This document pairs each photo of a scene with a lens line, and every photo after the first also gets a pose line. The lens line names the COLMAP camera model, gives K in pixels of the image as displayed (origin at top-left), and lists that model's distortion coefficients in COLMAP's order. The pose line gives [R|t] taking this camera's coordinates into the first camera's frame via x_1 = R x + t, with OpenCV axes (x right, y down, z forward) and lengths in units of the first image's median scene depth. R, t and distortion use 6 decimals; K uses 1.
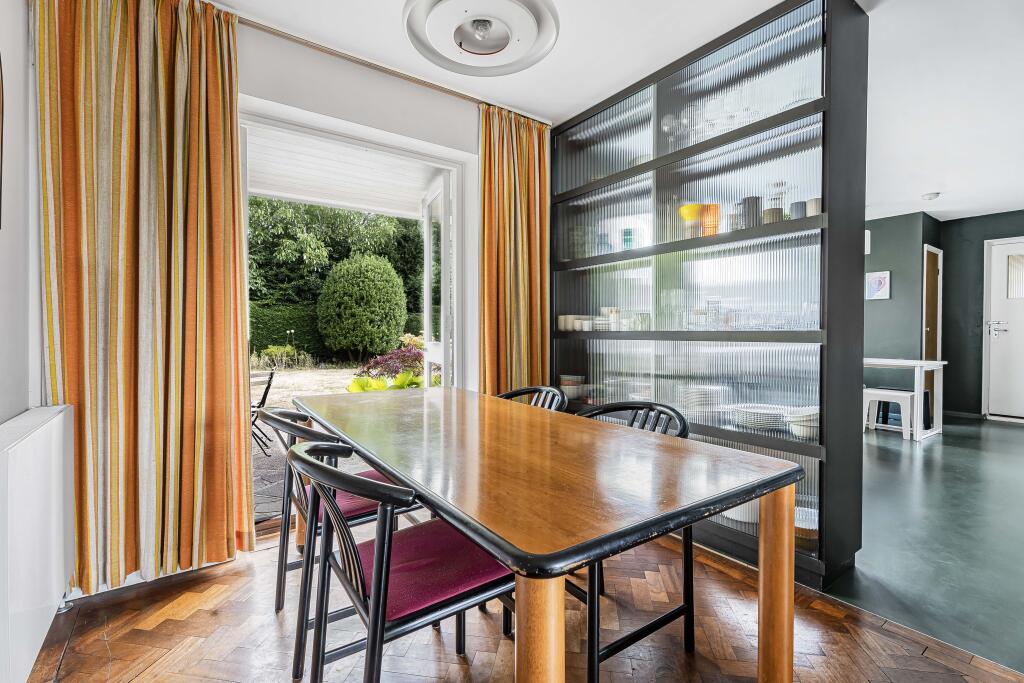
lens RADIAL K [[459.8, 0, 511.3], [0, 459.8, 338.0], [0, 0, 1]] dist [0.001138, 0.000016]
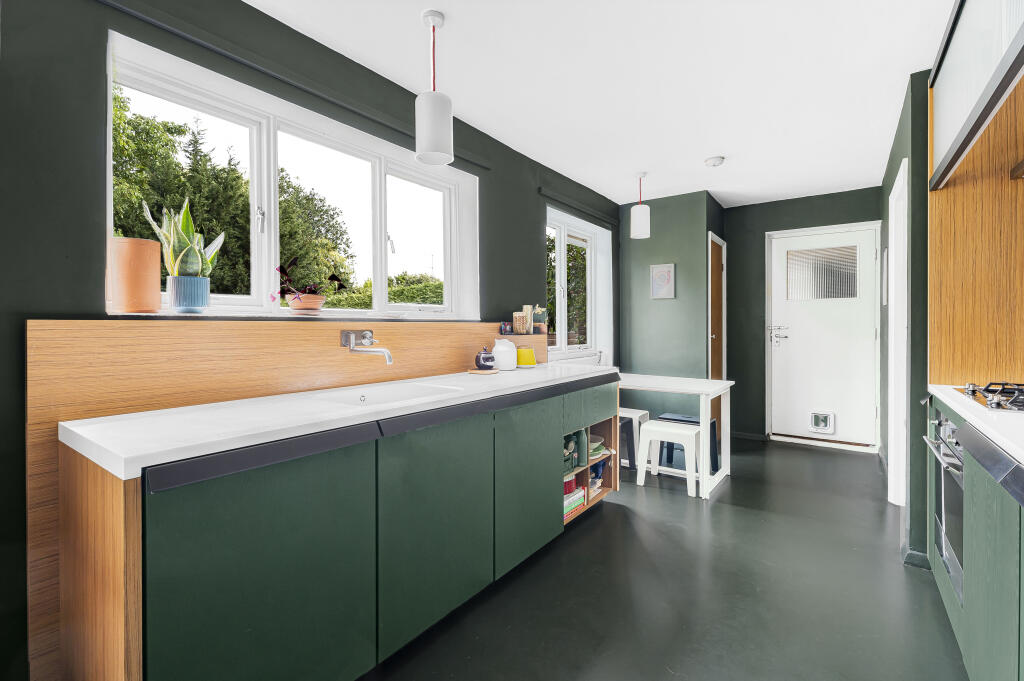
lens RADIAL K [[469.5, 0, 508.2], [0, 469.5, 327.9], [0, 0, 1]] dist [-0.001352, -0.000242]
pose [[0.948379, -0.005911, 0.317085, 0.320771], [0.009103, 0.999922, -0.008586, -0.032925], [-0.317009, 0.011029, 0.948358, 0.352927]]
